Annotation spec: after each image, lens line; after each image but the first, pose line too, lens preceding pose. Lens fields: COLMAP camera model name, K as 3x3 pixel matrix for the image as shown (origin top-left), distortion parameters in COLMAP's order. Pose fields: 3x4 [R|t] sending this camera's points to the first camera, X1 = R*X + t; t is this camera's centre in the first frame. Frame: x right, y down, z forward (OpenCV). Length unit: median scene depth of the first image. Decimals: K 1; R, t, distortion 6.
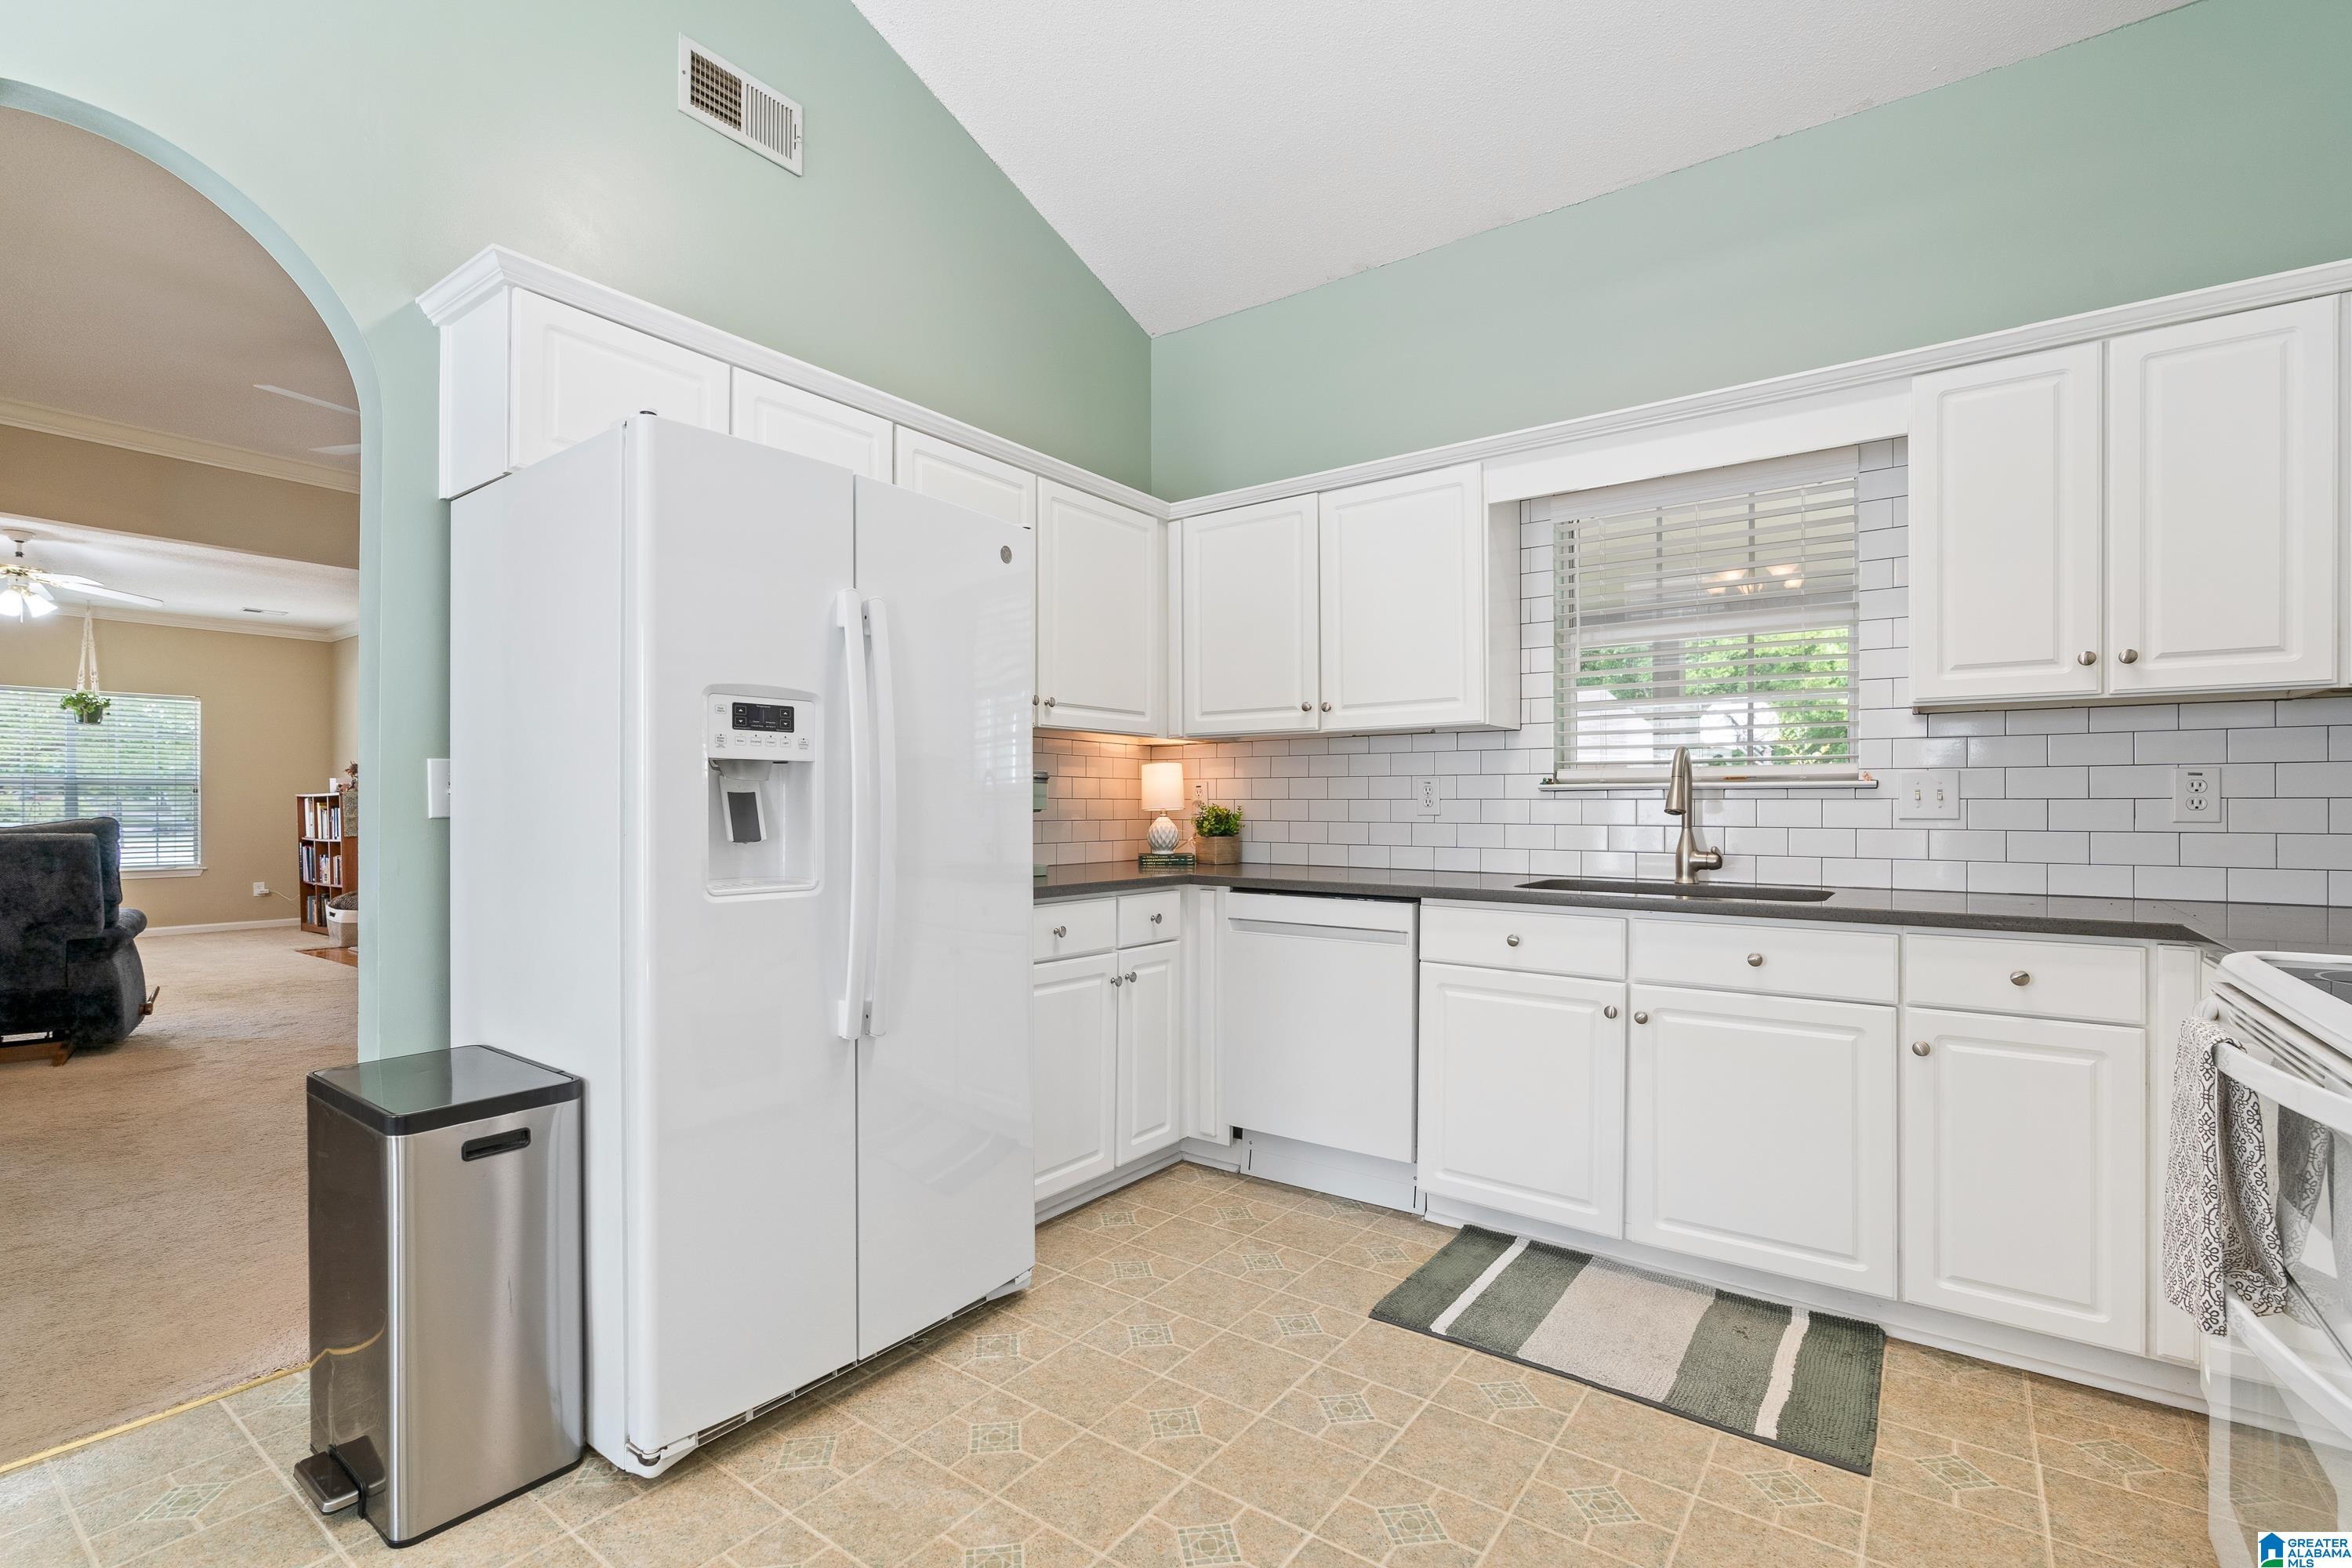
lens RADIAL K [[1070.4, 0, 1165.6], [0, 1070.4, 800.3], [0, 0, 1]] dist [-0.011827, 0.000253]
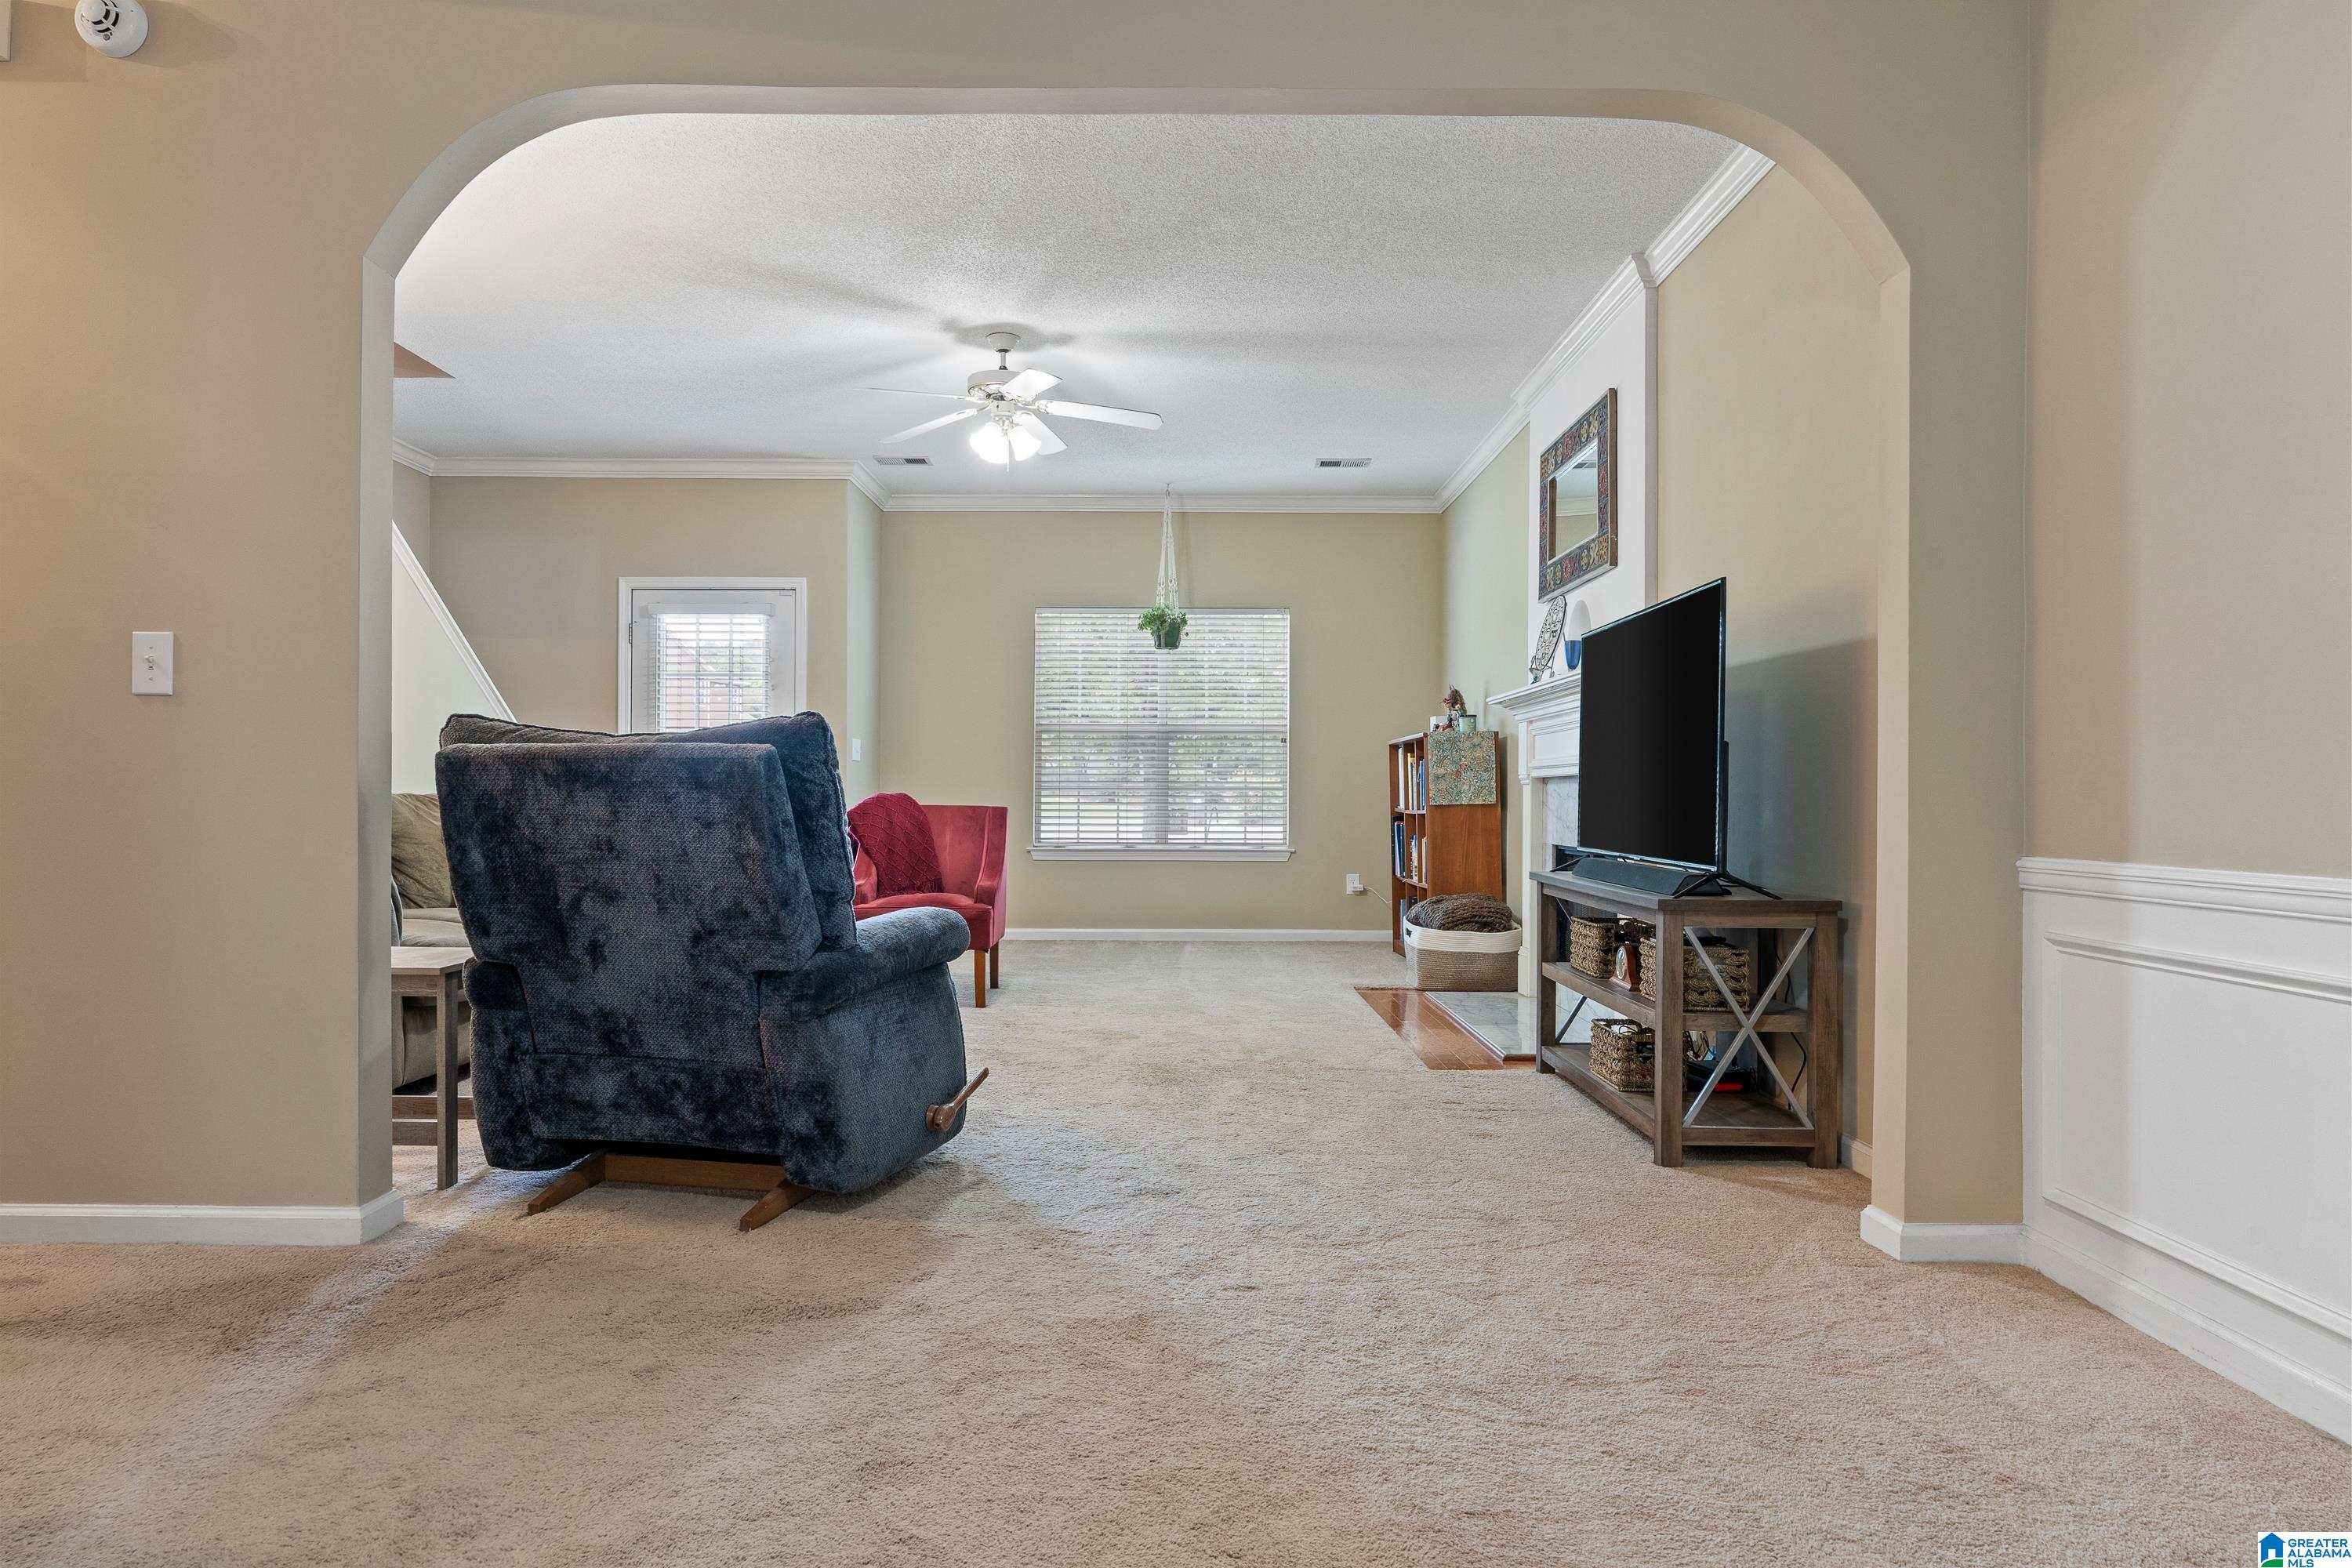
lens RADIAL K [[1371.6, 0, 1176.0], [0, 1371.6, 784.0], [0, 0, 1]] dist [-0.017669, -0.000093]
pose [[0.593044, -0.000014, -0.805170, -0.236935], [-0.007273, 0.999959, -0.005375, 0.027731], [0.805137, 0.009044, 0.593020, 0.432068]]
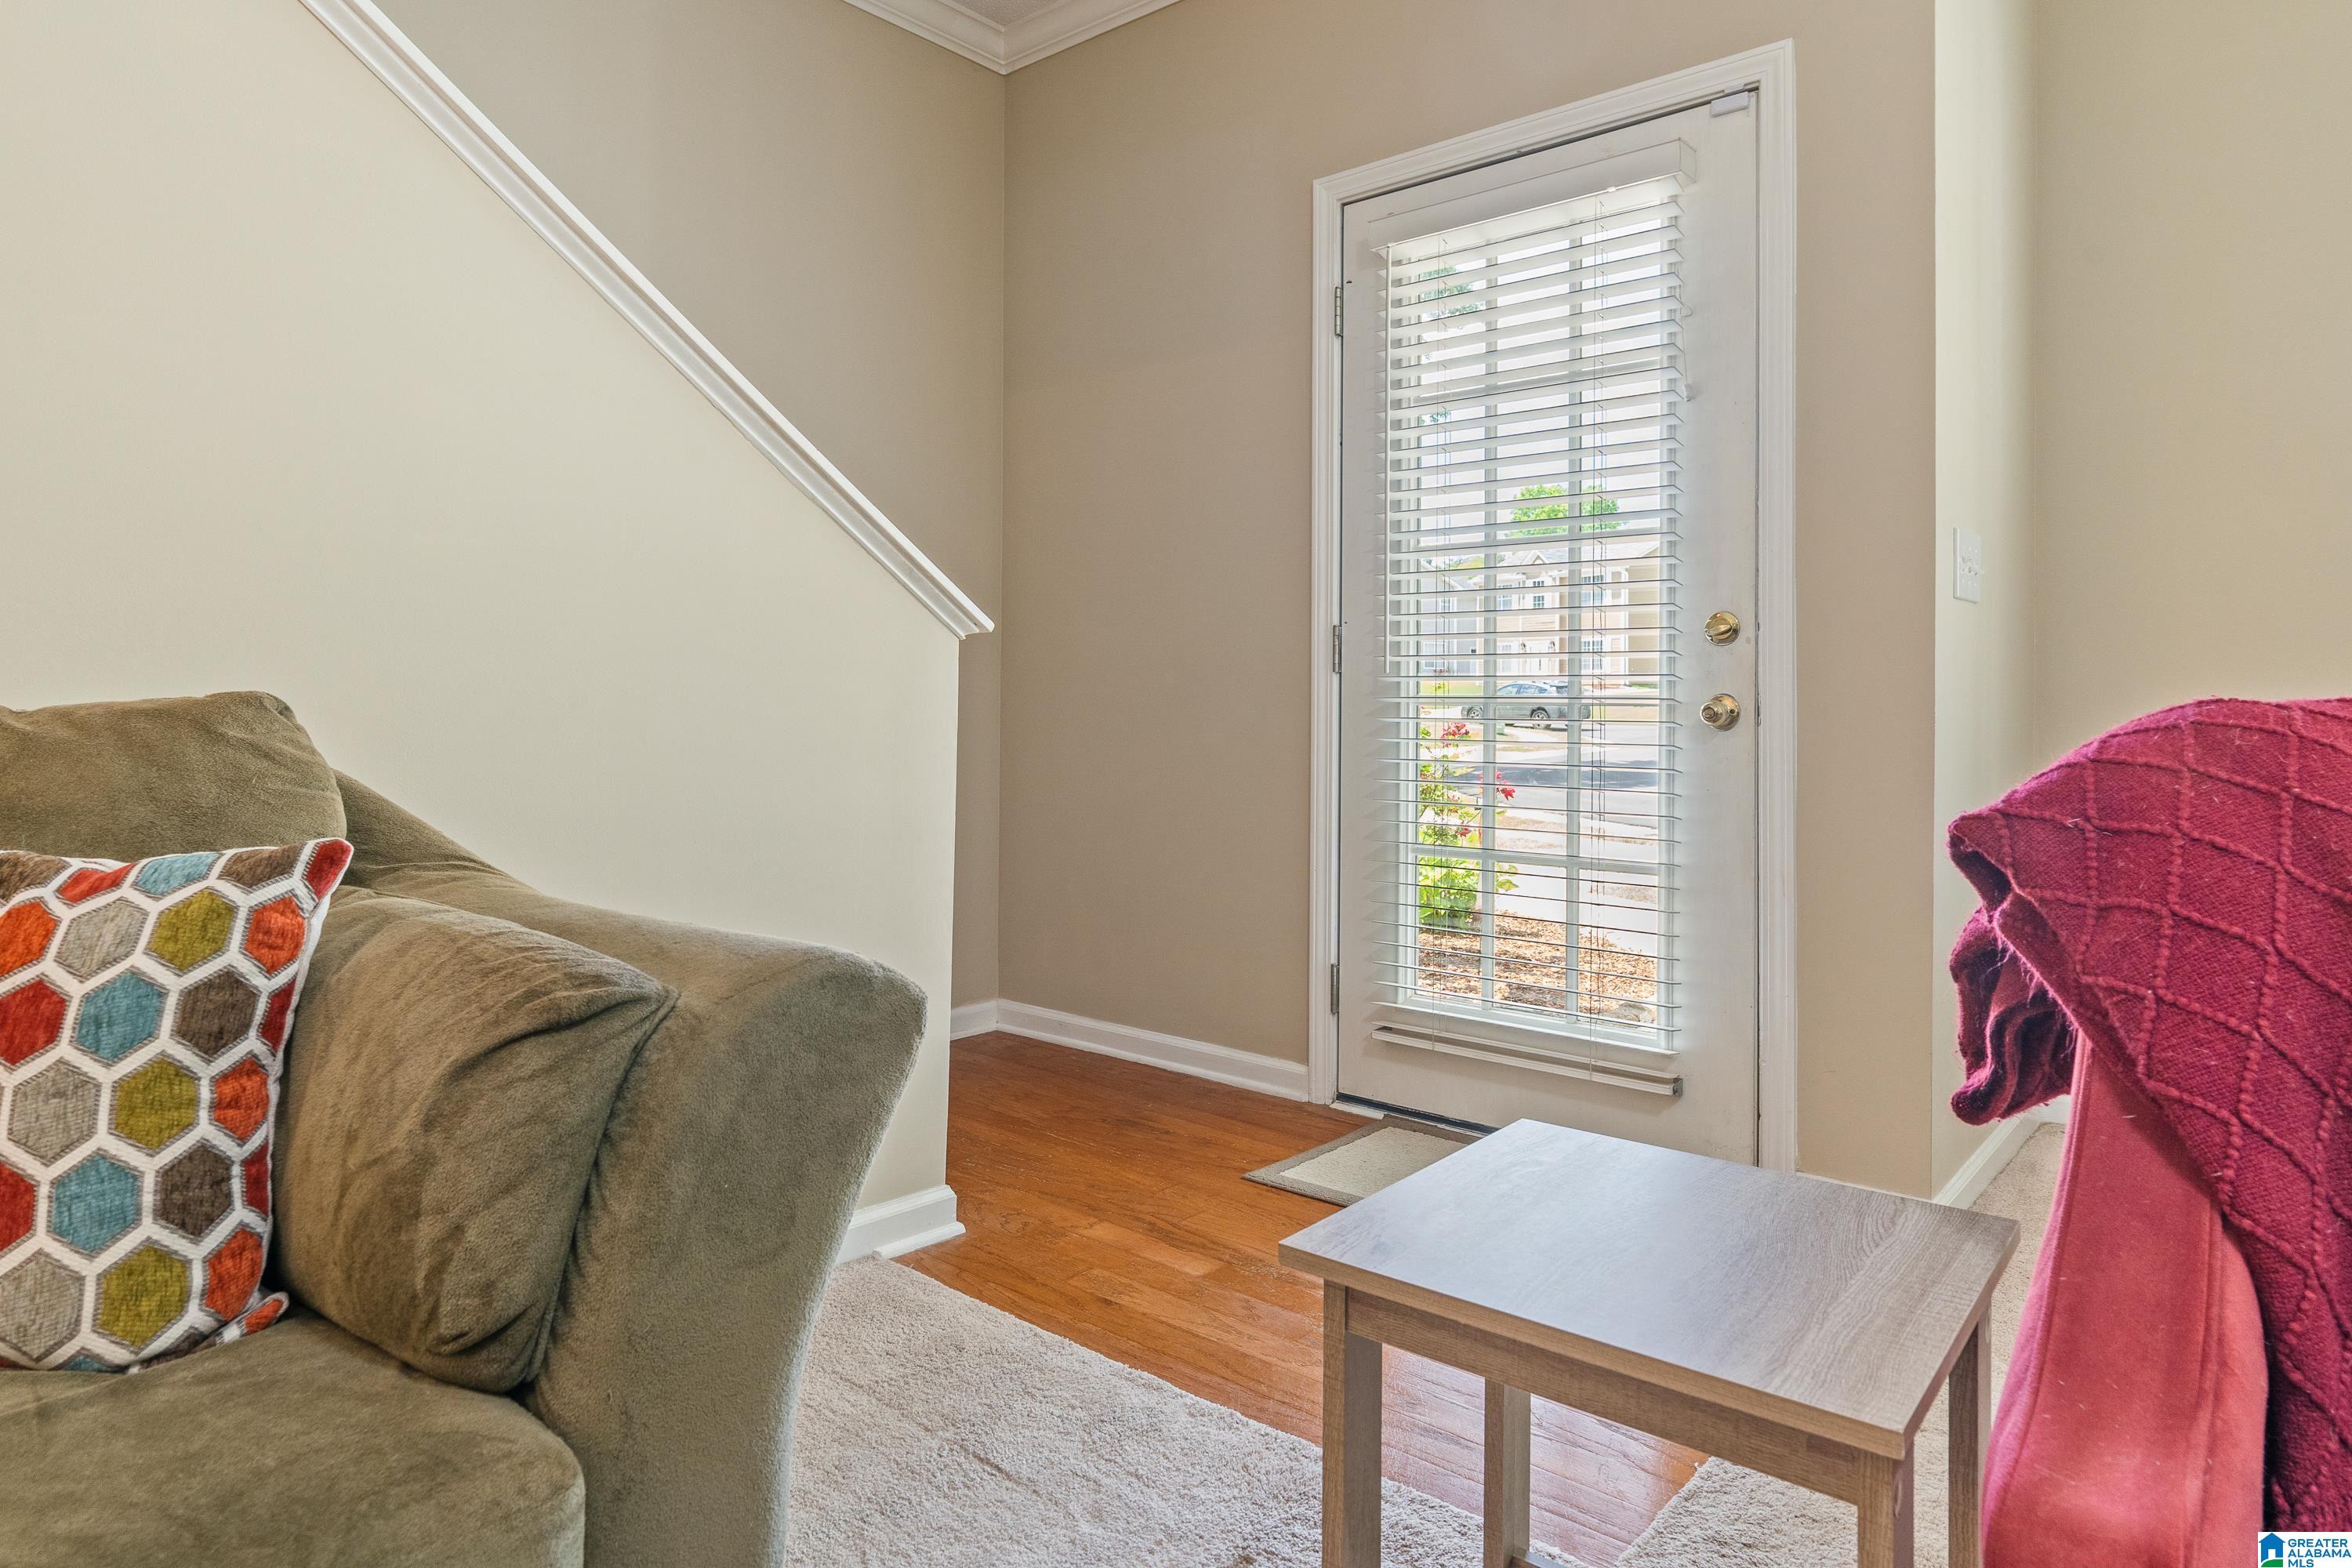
lens RADIAL K [[1378.5, 0, 1169.0], [0, 1378.5, 699.8], [0, 0, 1]] dist [-0.000287, -0.000032]
pose [[-0.088961, 0.000752, -0.996035, -0.790658], [-0.004894, 0.999987, 0.001192, 0.030273], [0.996023, 0.004981, -0.088956, 0.659515]]
